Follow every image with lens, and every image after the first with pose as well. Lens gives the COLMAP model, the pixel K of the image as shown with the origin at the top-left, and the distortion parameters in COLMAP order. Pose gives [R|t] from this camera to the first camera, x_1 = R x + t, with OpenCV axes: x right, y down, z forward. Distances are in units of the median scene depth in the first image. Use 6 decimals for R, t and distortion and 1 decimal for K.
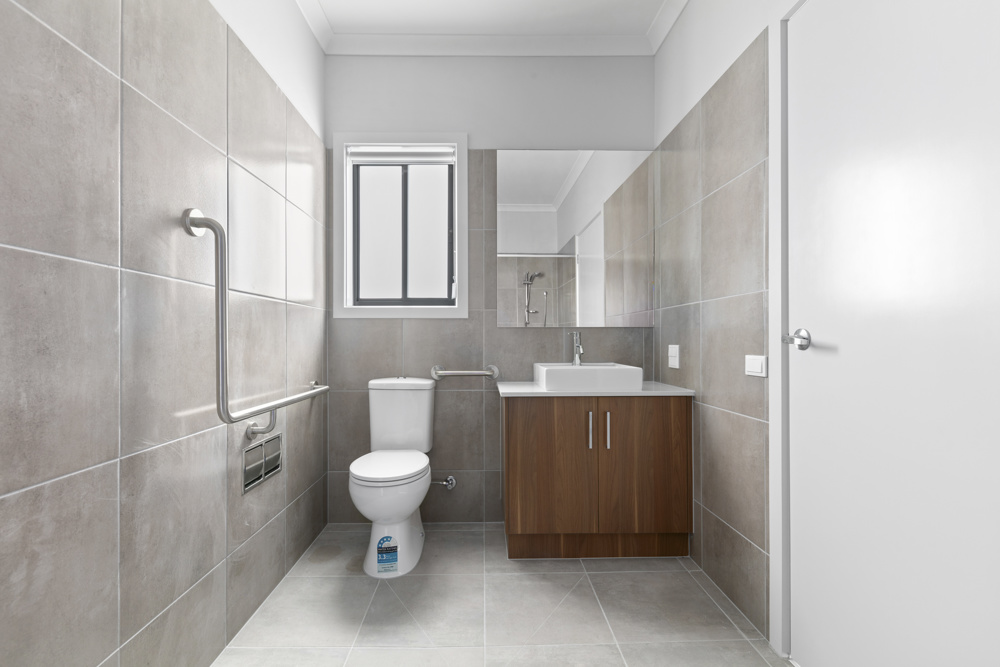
lens RADIAL K [[421.1, 0, 497.8], [0, 421.1, 337.2], [0, 0, 1]] dist [-0.012058, -0.000563]
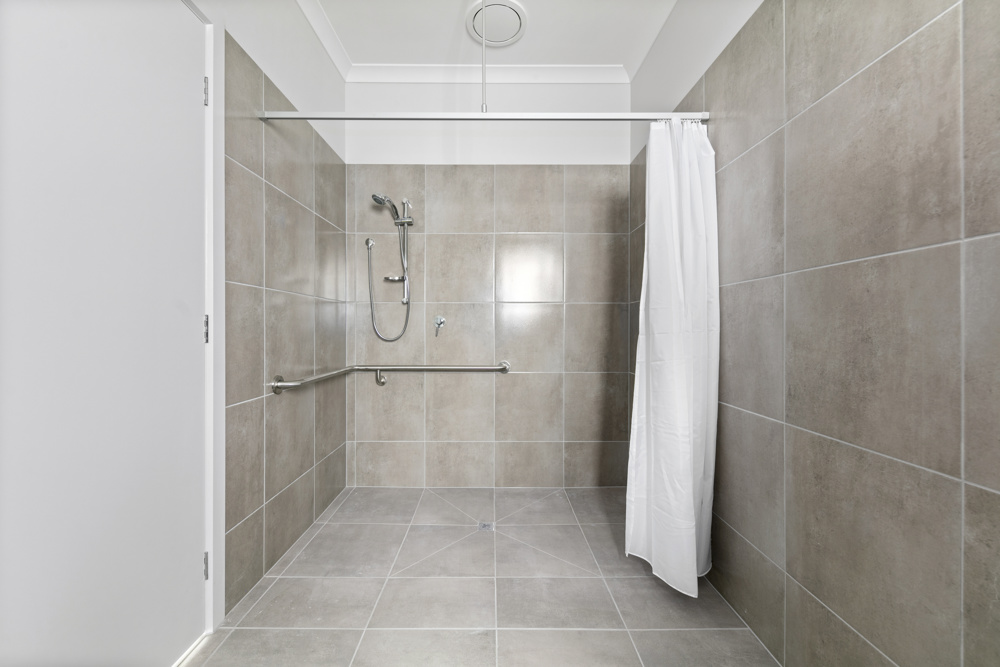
lens RADIAL K [[378.9, 0, 498.0], [0, 378.9, 330.2], [0, 0, 1]] dist [0.001764, 0.000182]
pose [[-0.999697, 0.000761, 0.024612, -0.052575], [0.000665, 0.999992, -0.003932, 0.008969], [-0.024615, -0.003915, -0.999689, 2.017308]]
